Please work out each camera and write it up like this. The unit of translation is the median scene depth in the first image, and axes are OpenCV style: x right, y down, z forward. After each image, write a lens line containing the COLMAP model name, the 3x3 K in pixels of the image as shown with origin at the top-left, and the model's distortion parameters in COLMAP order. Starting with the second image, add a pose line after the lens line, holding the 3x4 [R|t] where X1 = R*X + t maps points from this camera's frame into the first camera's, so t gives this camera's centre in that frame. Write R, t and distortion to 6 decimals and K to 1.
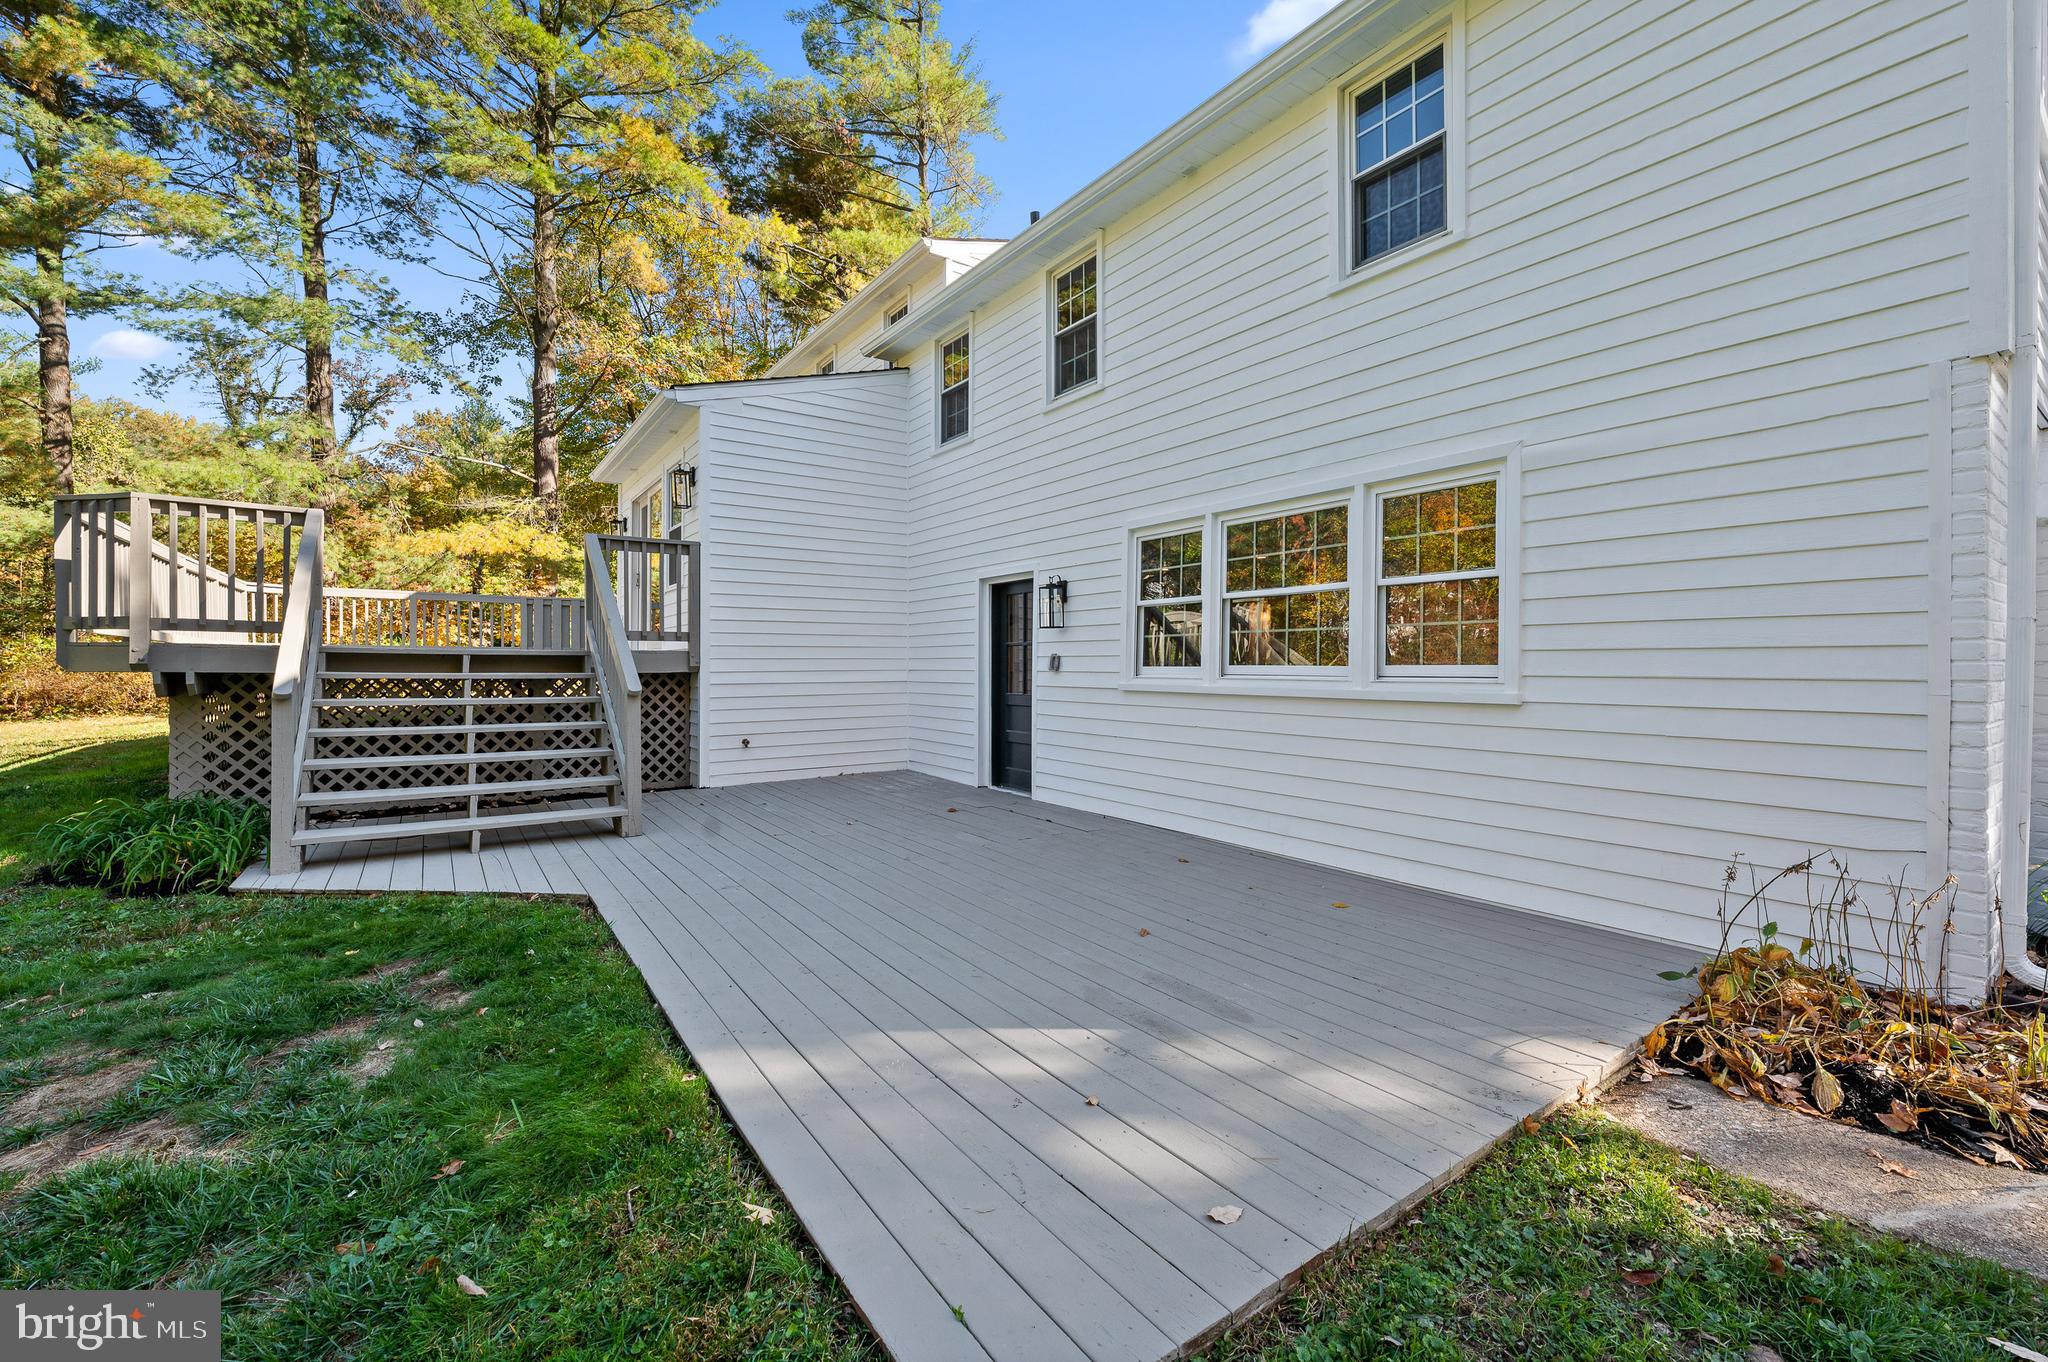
lens RADIAL K [[822.1, 0, 1017.5], [0, 822.1, 667.2], [0, 0, 1]] dist [-0.001937, -0.000051]
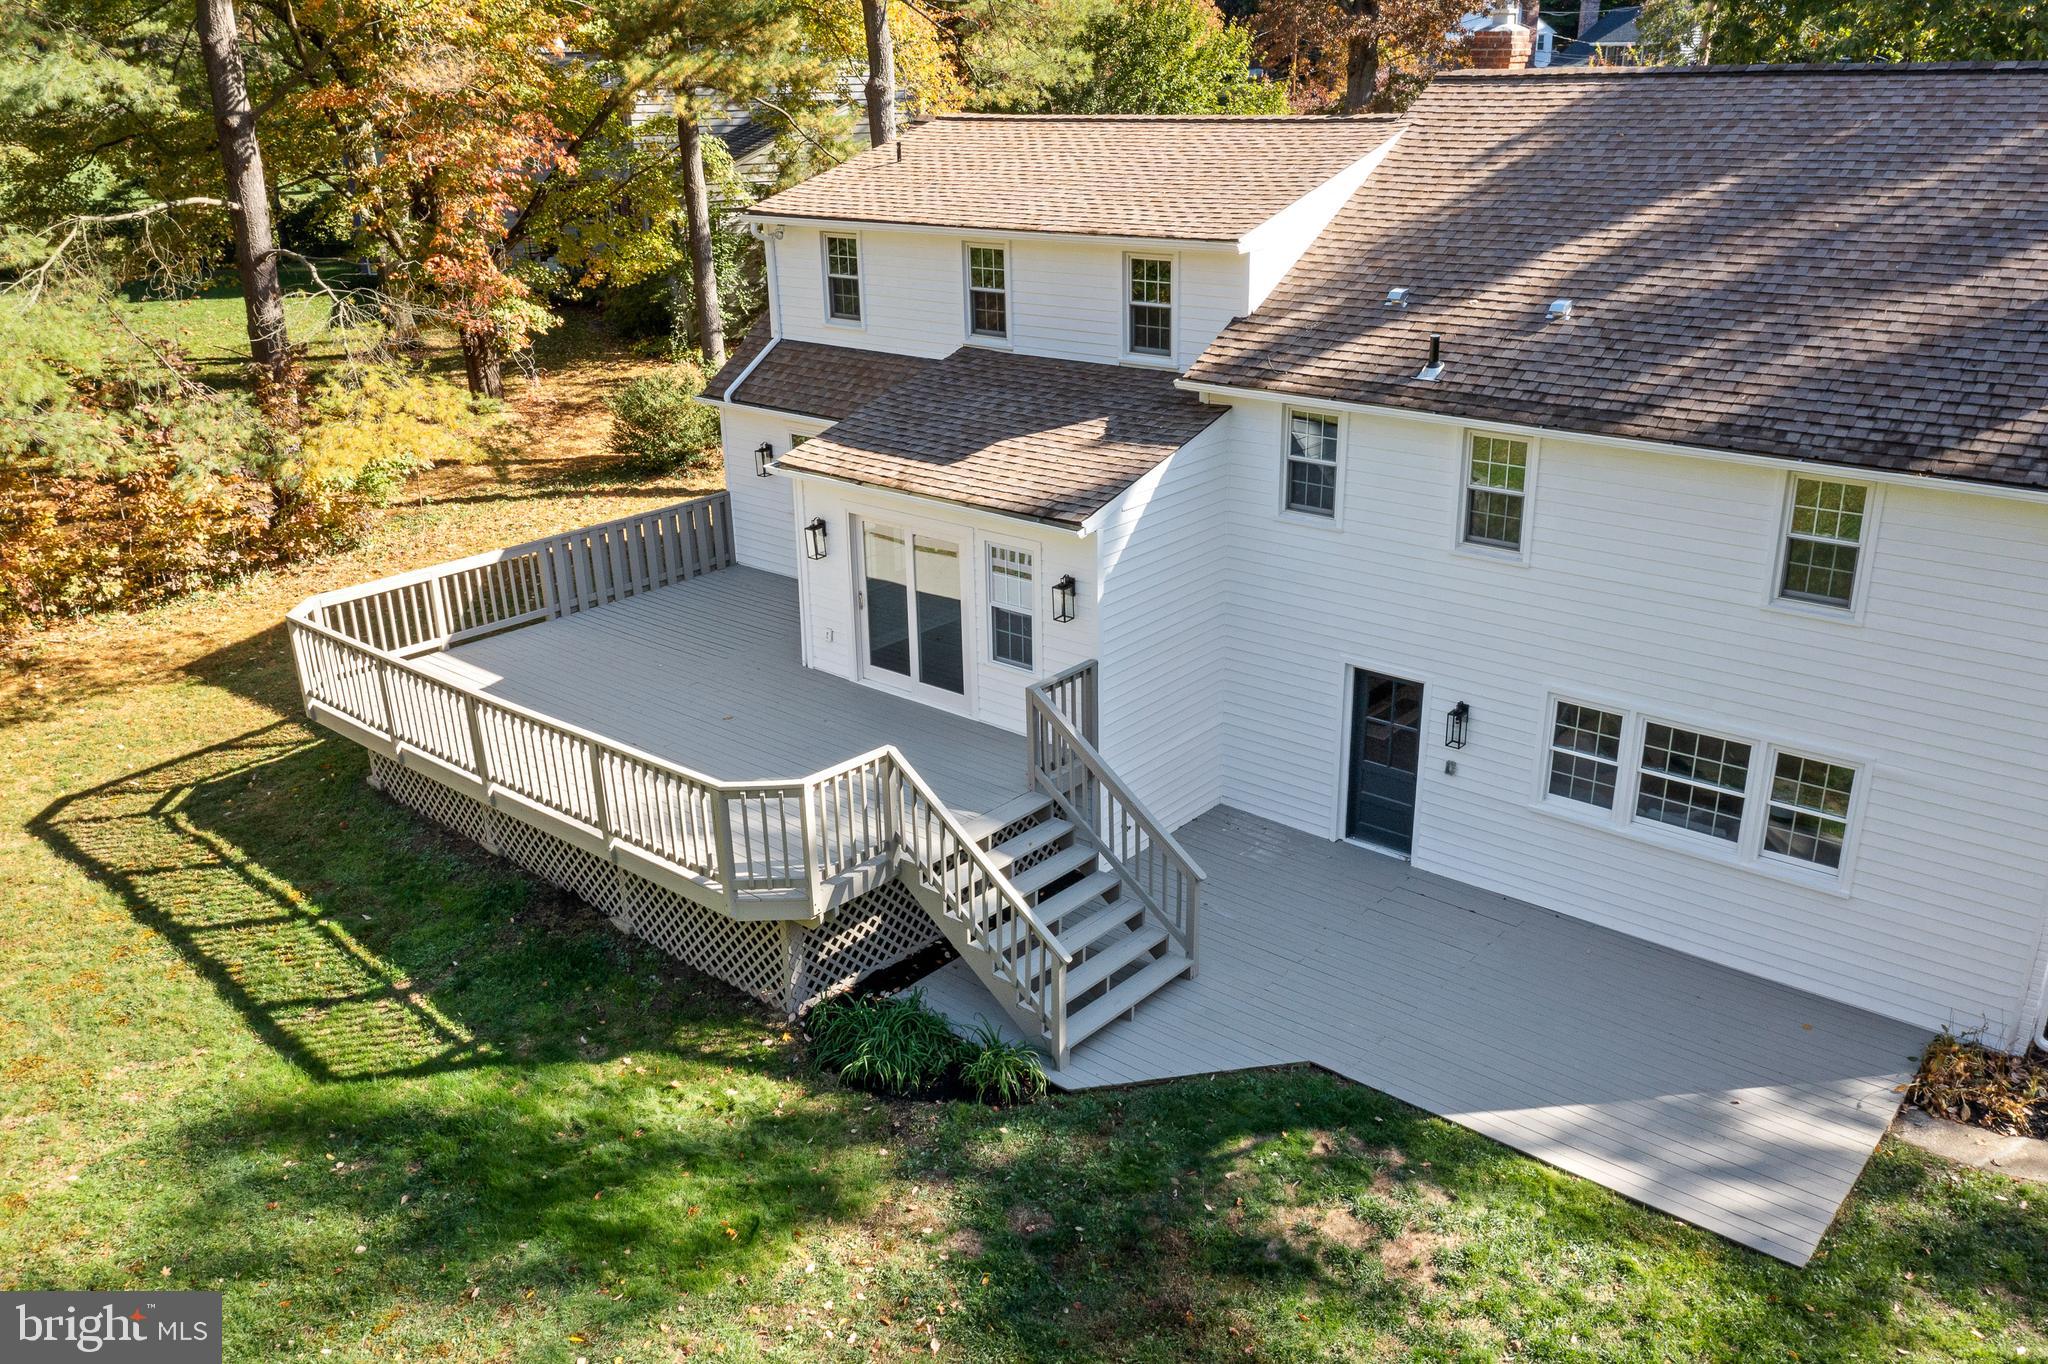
lens RADIAL K [[1598.0, 0, 1028.7], [0, 1598.0, 684.4], [0, 0, 1]] dist [-0.012186, 0.000693]
pose [[0.967558, -0.108614, 0.228110, -1.190922], [0.021989, 0.935652, 0.352239, -1.065512], [-0.251690, -0.335796, 0.907686, -0.979697]]
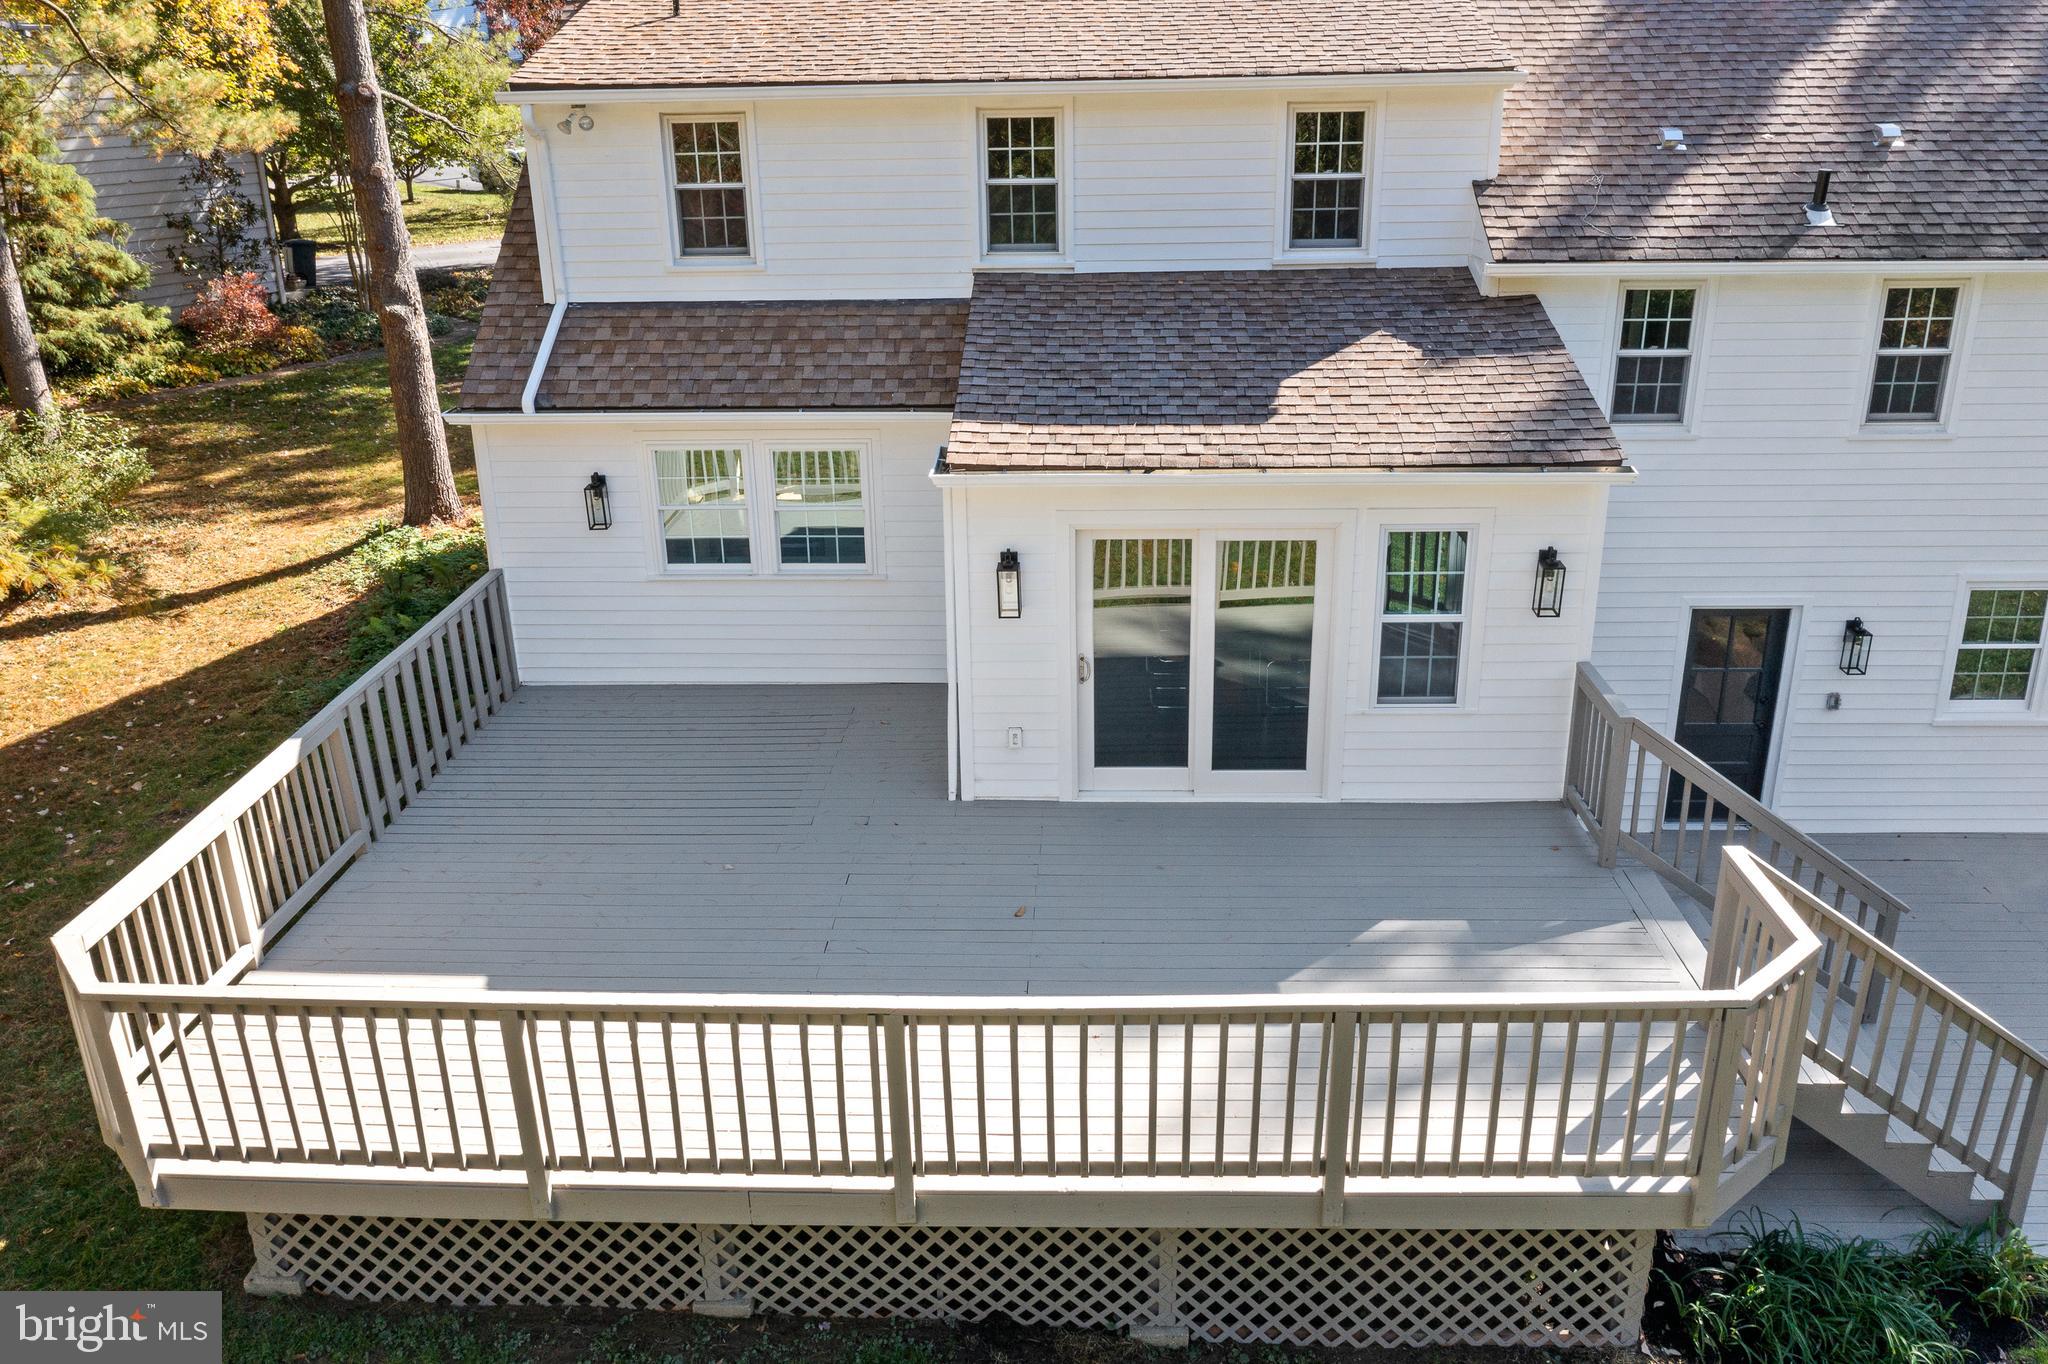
lens RADIAL K [[1598.0, 0, 1023.8], [0, 1598.0, 682.2], [0, 0, 1]] dist [-0.012186, 0.000693]
pose [[0.602965, -0.291279, 0.742691, -2.188573], [0.022227, 0.936734, 0.349336, -0.805840], [-0.797458, -0.194130, 0.571292, 0.807359]]
